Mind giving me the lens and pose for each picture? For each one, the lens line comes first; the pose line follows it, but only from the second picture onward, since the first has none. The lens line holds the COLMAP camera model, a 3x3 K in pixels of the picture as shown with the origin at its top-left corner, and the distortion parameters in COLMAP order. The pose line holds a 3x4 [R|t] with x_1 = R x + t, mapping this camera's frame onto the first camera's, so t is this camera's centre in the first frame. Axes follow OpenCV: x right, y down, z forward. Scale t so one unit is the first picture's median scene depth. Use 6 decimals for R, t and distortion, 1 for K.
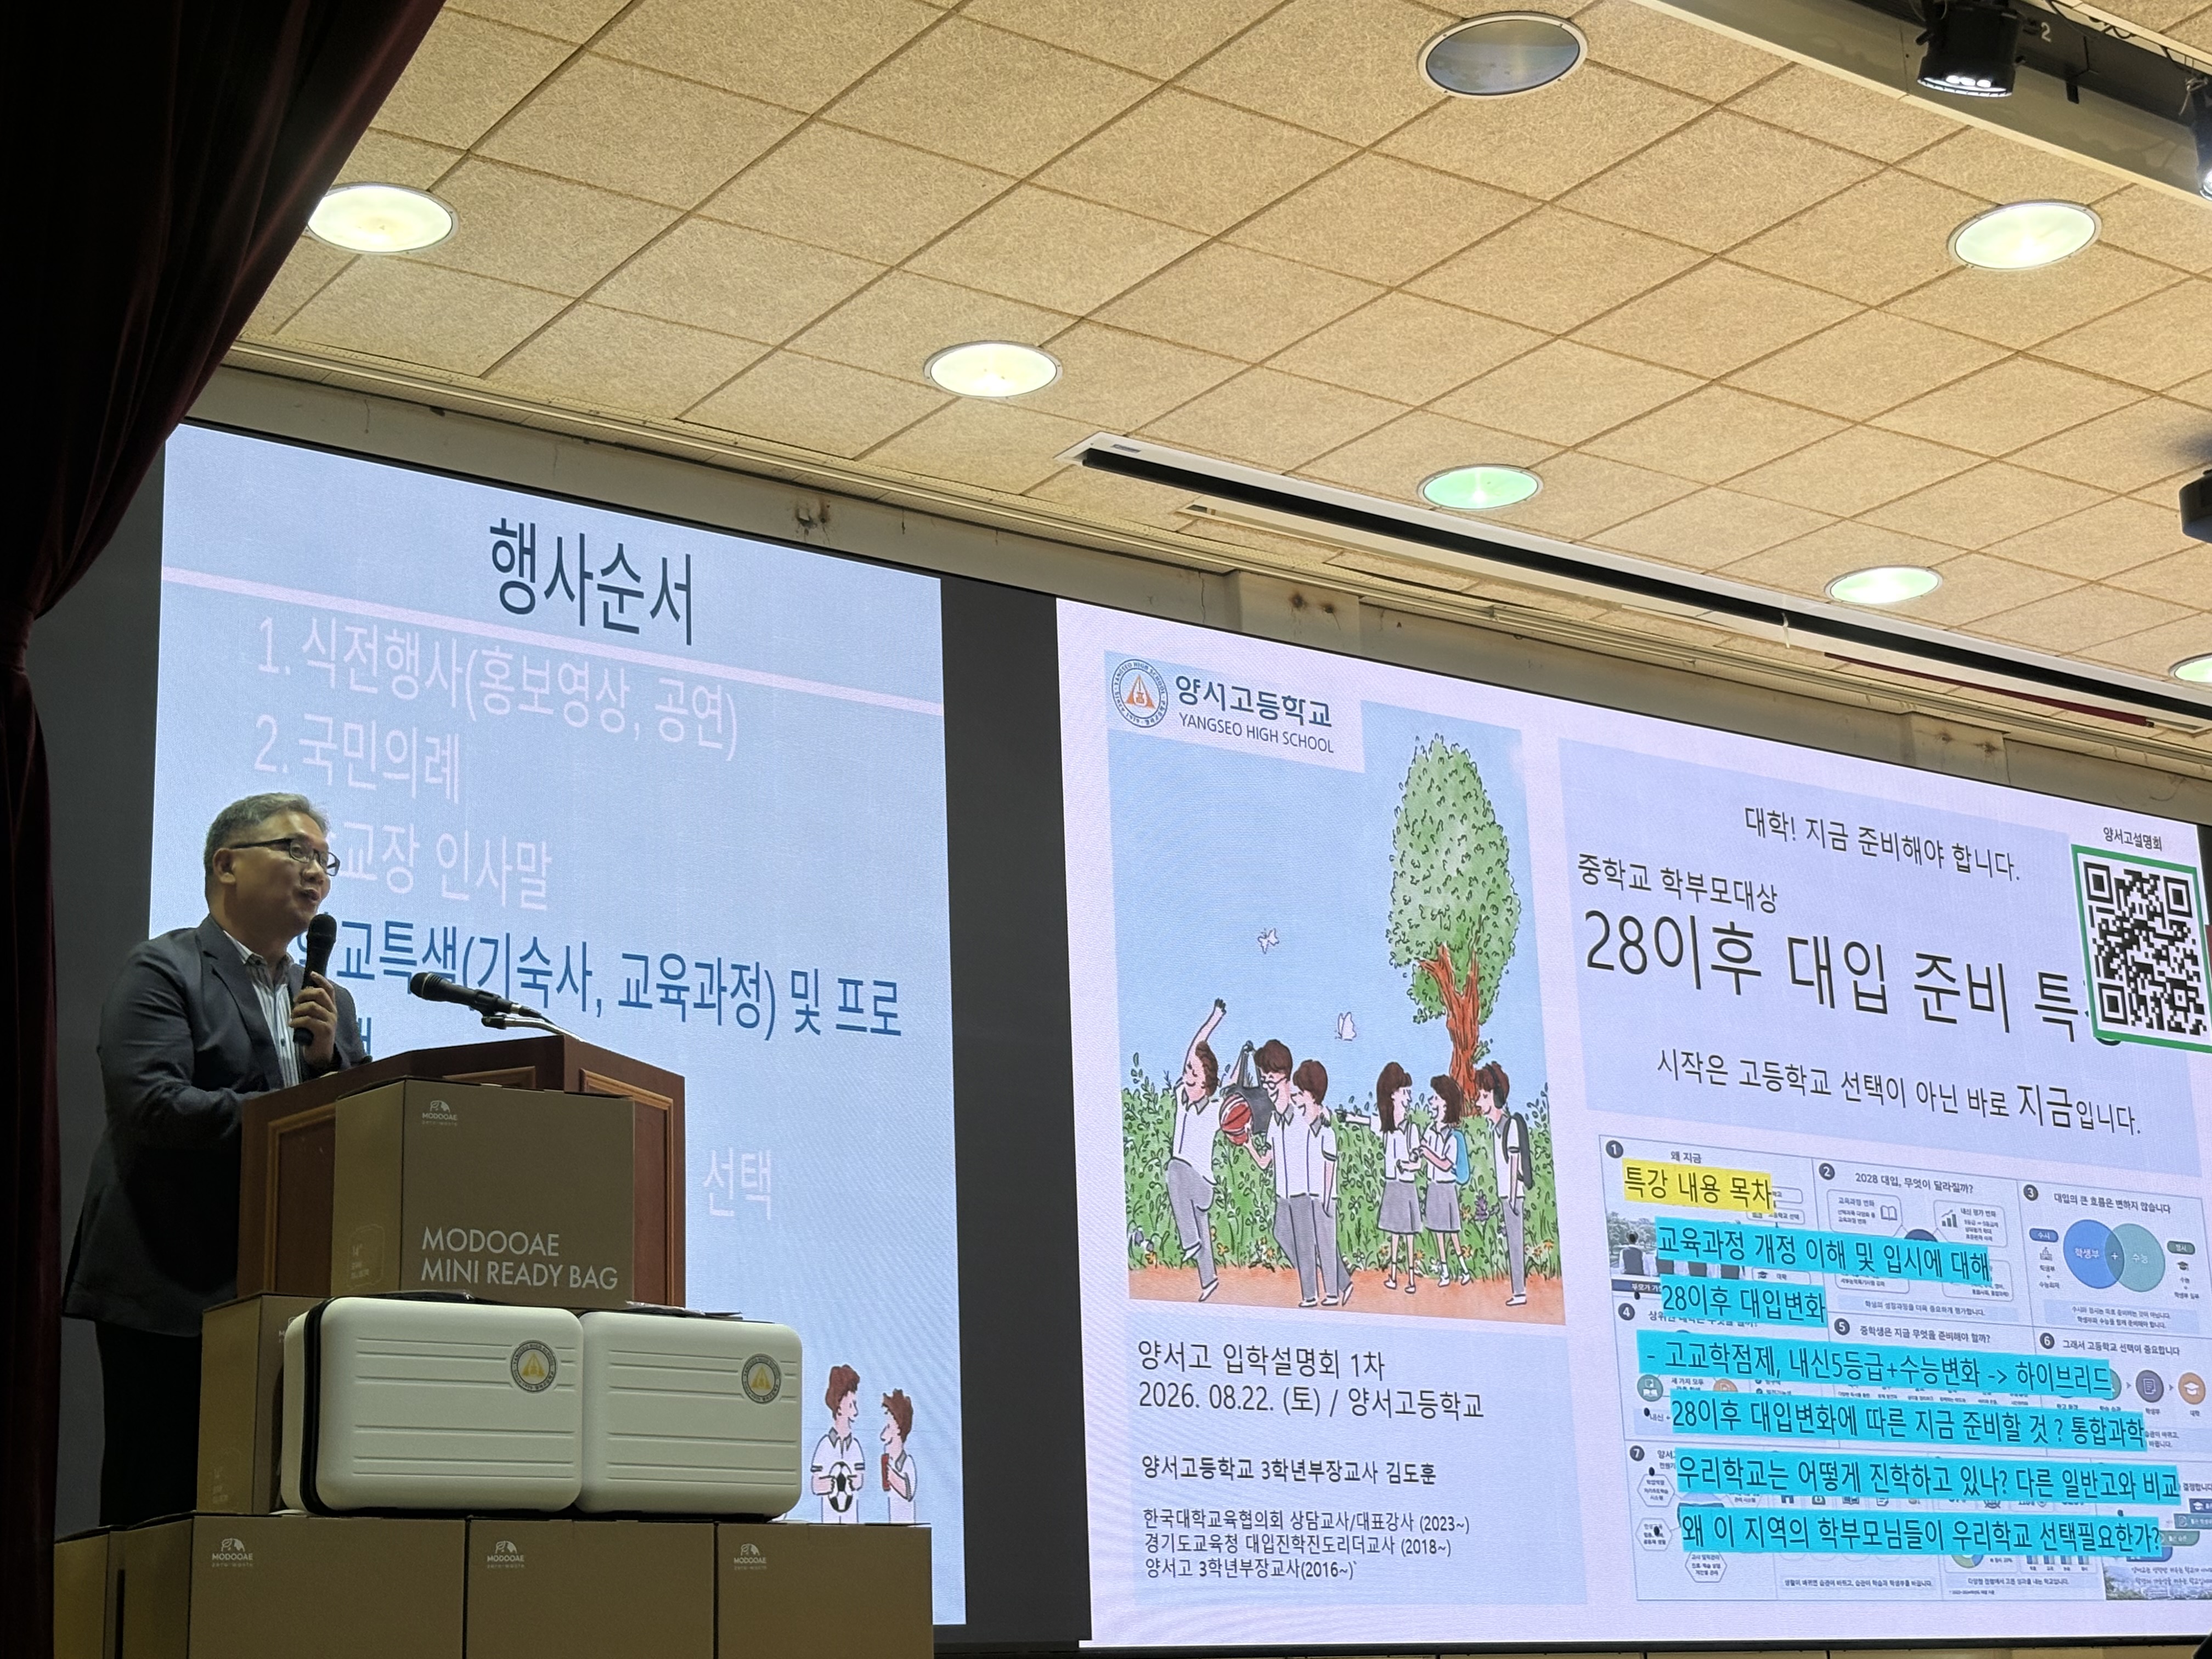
lens RADIAL K [[3456.2, 0, 1151.7], [0, 3456.2, 839.8], [0, 0, 1]] dist [0.272214, -1.156199]
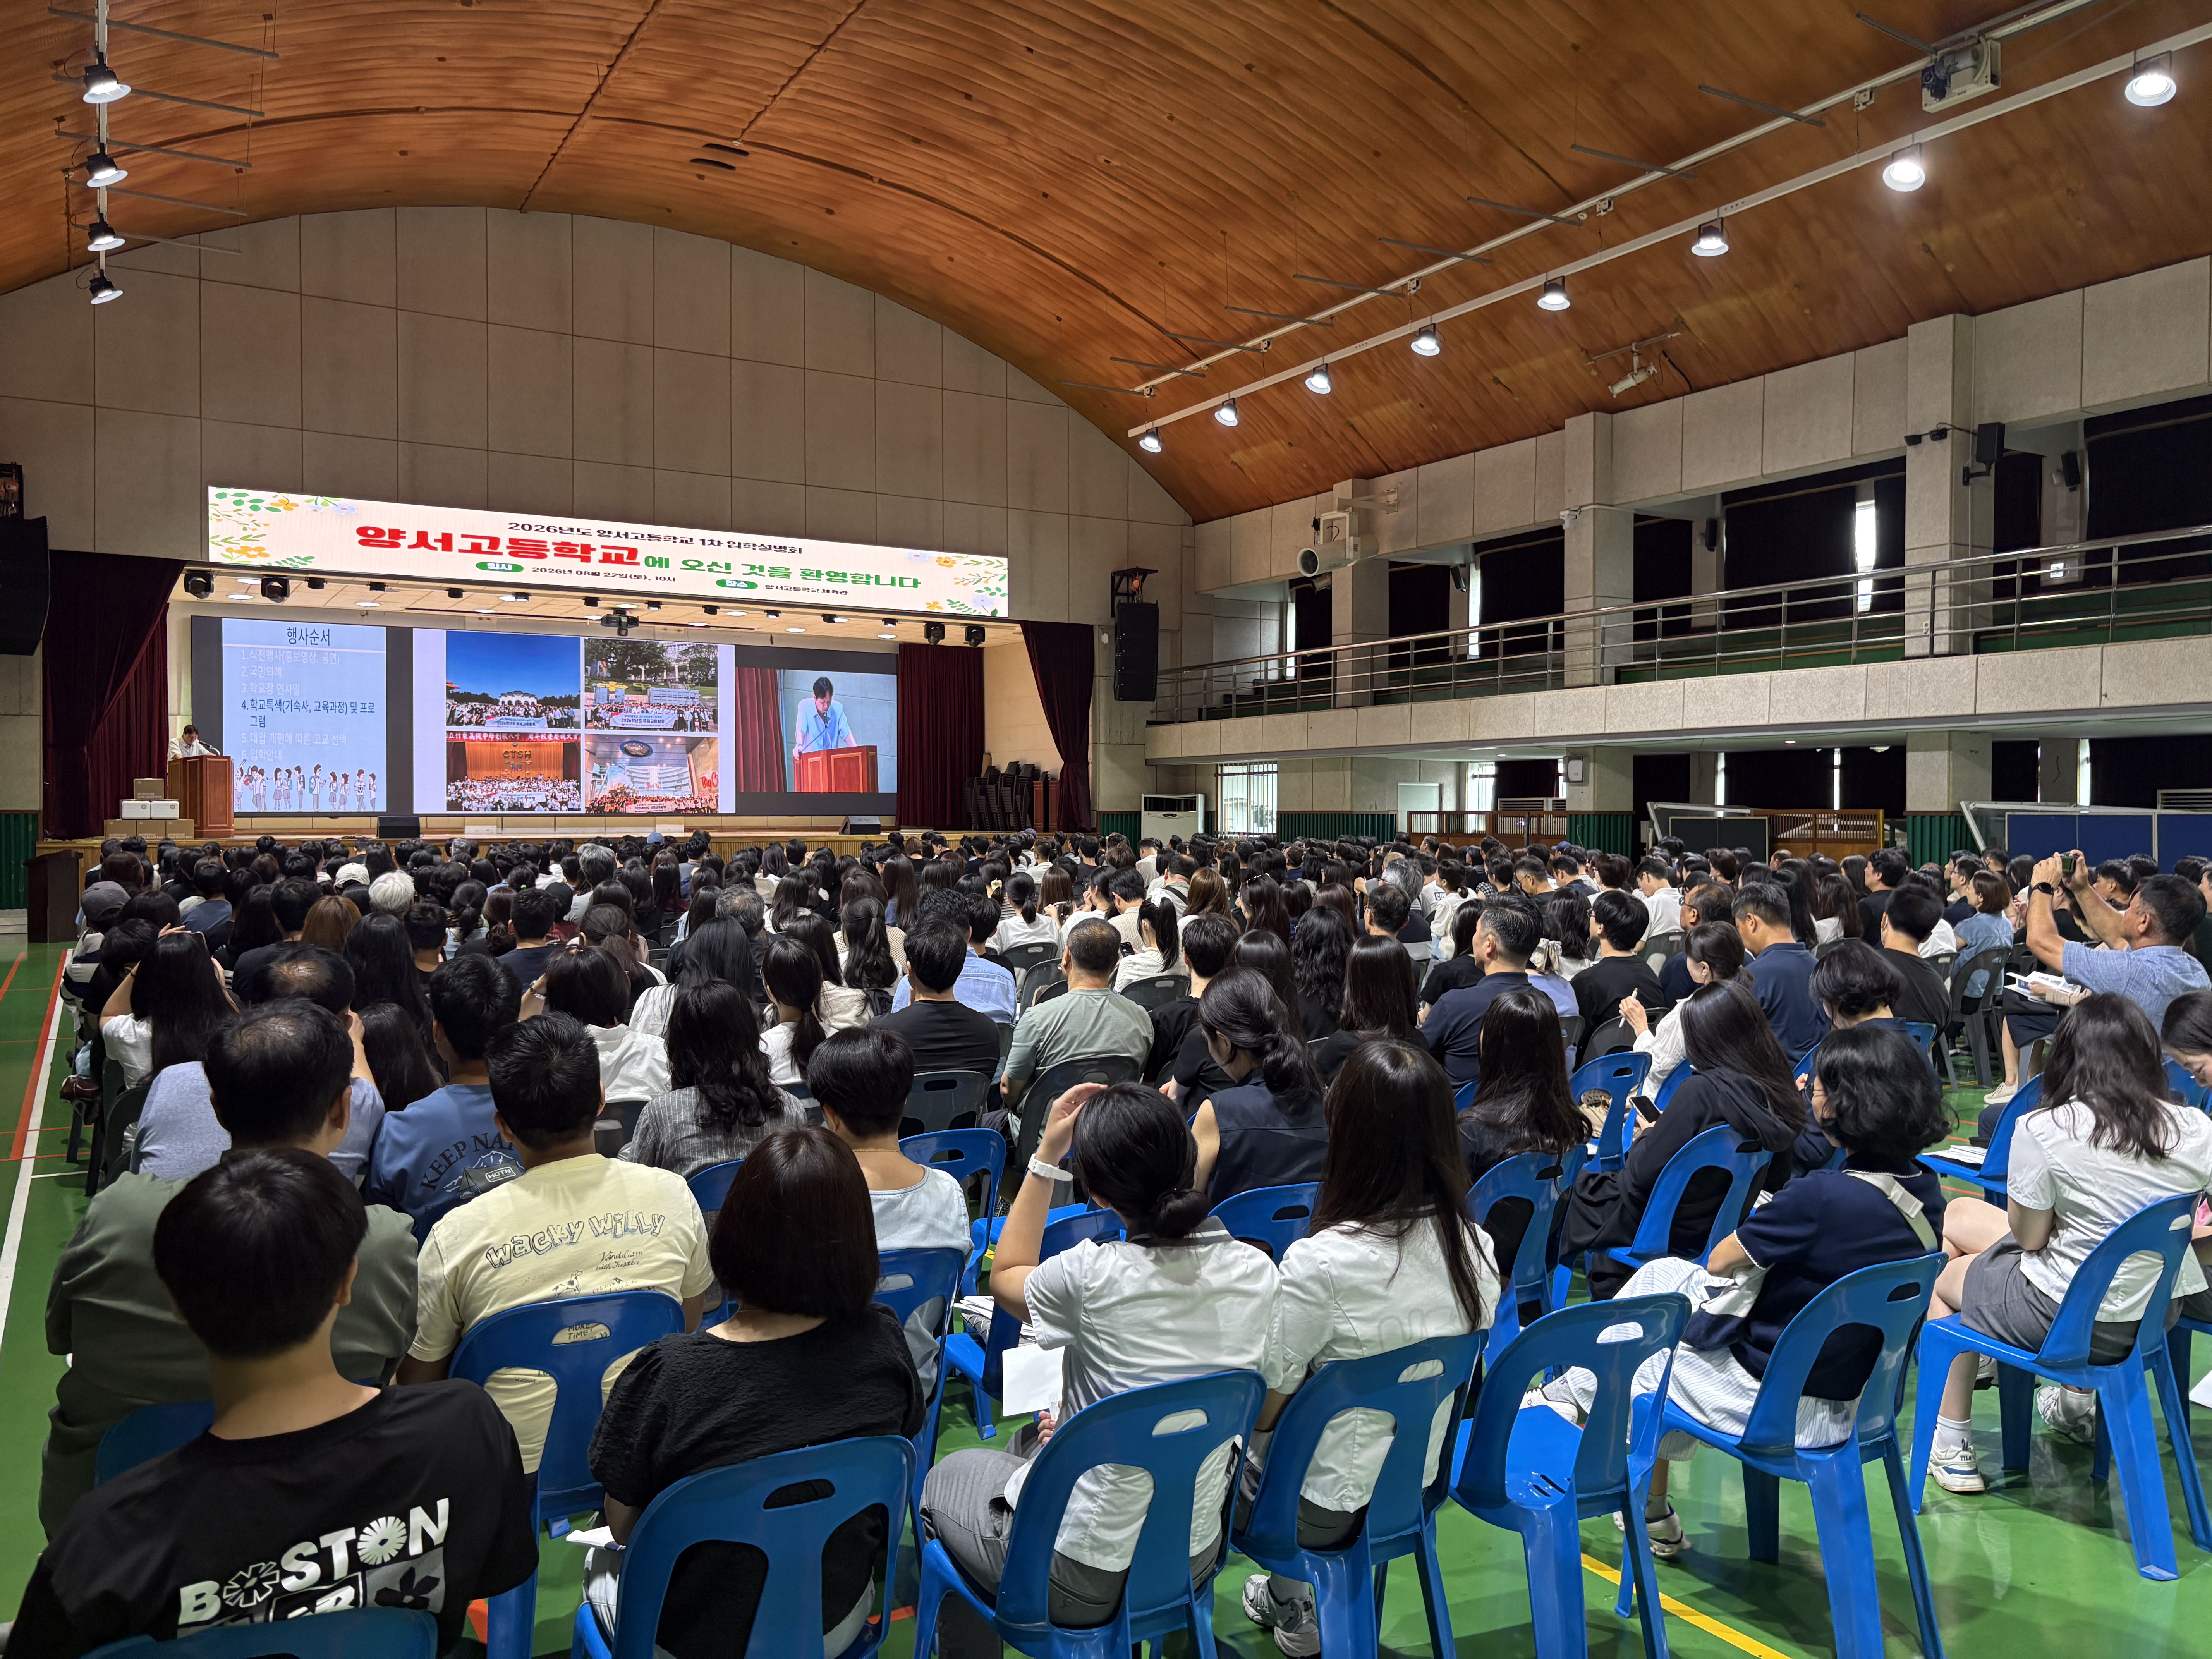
lens RADIAL K [[1666.9, 0, 1106.0], [0, 1666.9, 829.5], [0, 0, 1]] dist [0.003595, 0.001264]
pose [[0.994269, 0.039444, -0.099365, 1.477056], [-0.010498, 0.960978, 0.276427, -0.556965], [0.106391, -0.273800, 0.955884, -1.638822]]
